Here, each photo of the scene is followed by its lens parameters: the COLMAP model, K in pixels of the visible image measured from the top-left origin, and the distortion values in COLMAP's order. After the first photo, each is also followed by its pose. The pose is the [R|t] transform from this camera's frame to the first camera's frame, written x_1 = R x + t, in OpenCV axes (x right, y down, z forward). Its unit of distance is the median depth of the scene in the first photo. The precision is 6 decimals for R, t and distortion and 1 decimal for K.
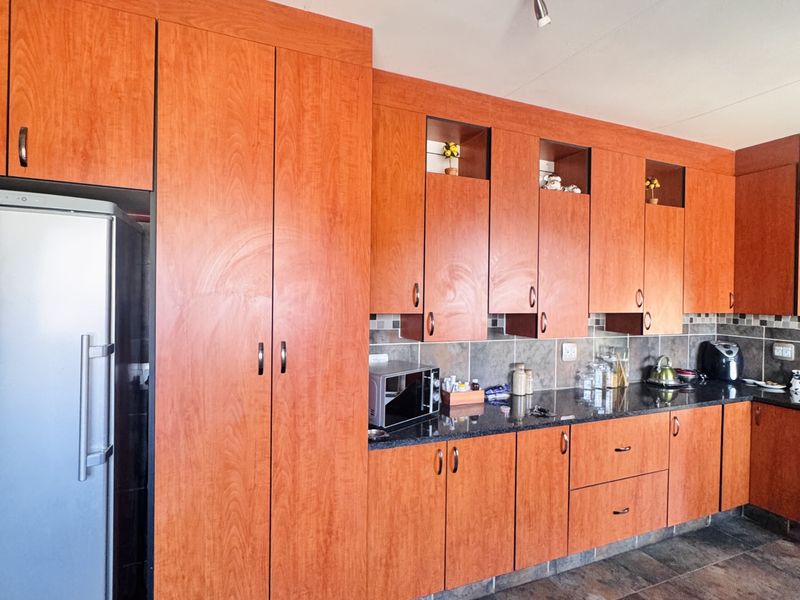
lens RADIAL K [[429.2, 0, 399.4], [0, 429.2, 299.2], [0, 0, 1]] dist [-0.004009, 0.001809]
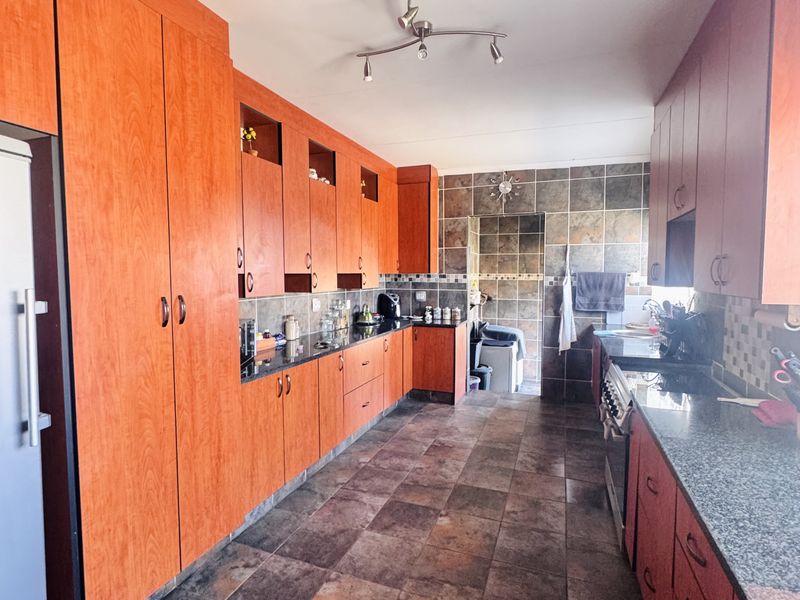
lens RADIAL K [[429.2, 0, 399.1], [0, 429.2, 297.9], [0, 0, 1]] dist [-0.004009, 0.001809]
pose [[0.693748, -0.057987, 0.717880, -0.521137], [0.019650, 0.997906, 0.061618, 0.037652], [-0.719950, -0.028641, 0.693435, -0.128228]]
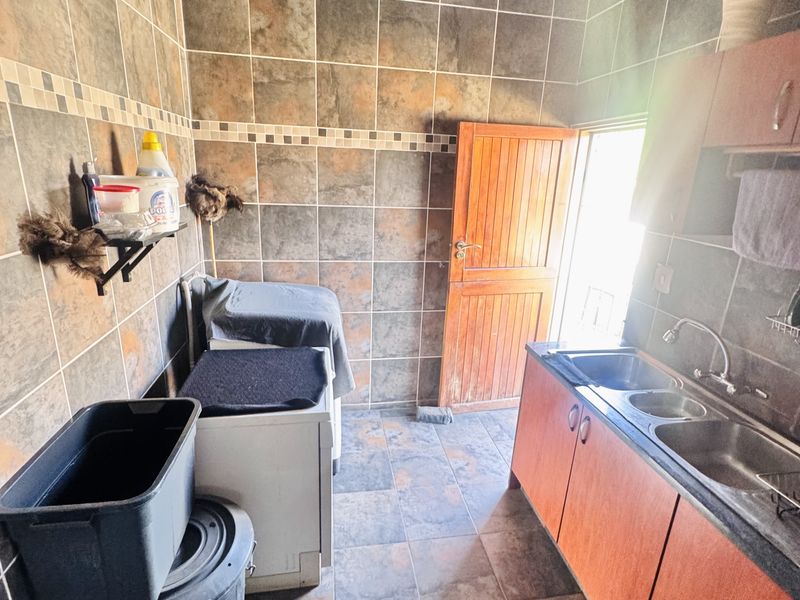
lens RADIAL K [[429.2, 0, 401.1], [0, 429.2, 298.0], [0, 0, 1]] dist [-0.004009, 0.001809]
pose [[0.241069, -0.289416, 0.926350, 0.739421], [-0.027201, 0.952110, 0.304543, 0.112508], [-0.970127, -0.098613, 0.221652, 0.619428]]
